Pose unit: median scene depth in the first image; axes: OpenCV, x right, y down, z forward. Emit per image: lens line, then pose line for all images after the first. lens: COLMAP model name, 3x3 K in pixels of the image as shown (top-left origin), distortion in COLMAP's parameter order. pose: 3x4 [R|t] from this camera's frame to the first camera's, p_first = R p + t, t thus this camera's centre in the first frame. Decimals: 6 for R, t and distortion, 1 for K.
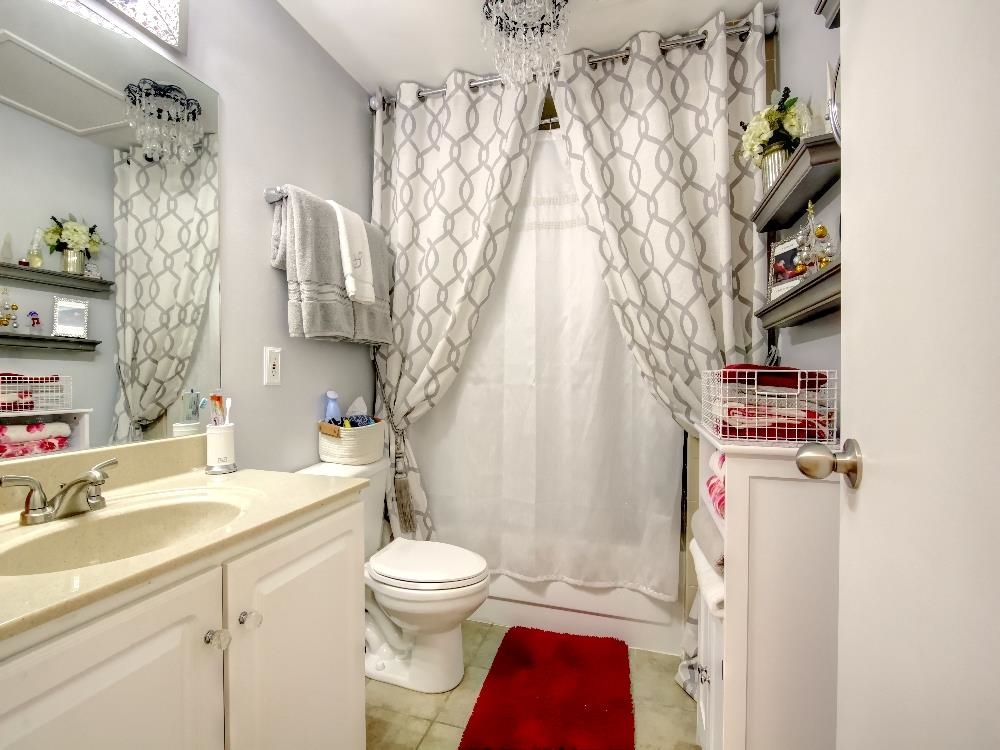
lens RADIAL K [[462.2, 0, 495.2], [0, 462.2, 375.0], [0, 0, 1]] dist [-0.012050, -0.000397]
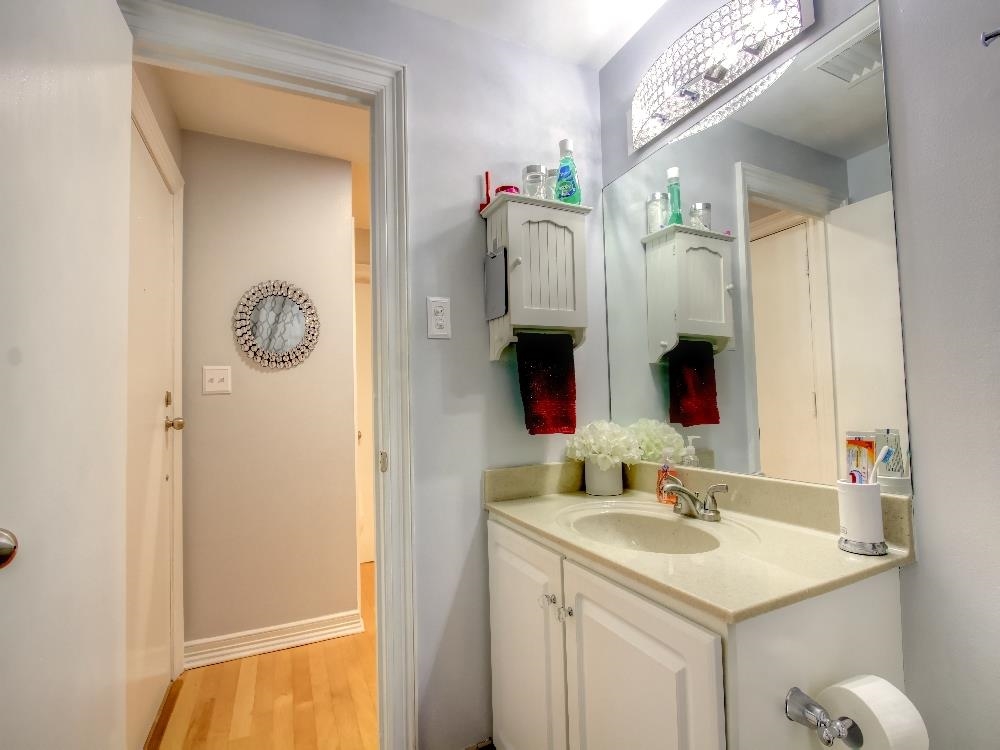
lens RADIAL K [[462.2, 0, 495.2], [0, 462.2, 375.0], [0, 0, 1]] dist [-0.012050, -0.000397]
pose [[-0.741408, -0.035296, -0.670125, 0.433933], [0.031446, 0.995691, -0.087236, -0.018996], [0.670317, -0.085750, -0.737104, 1.665346]]
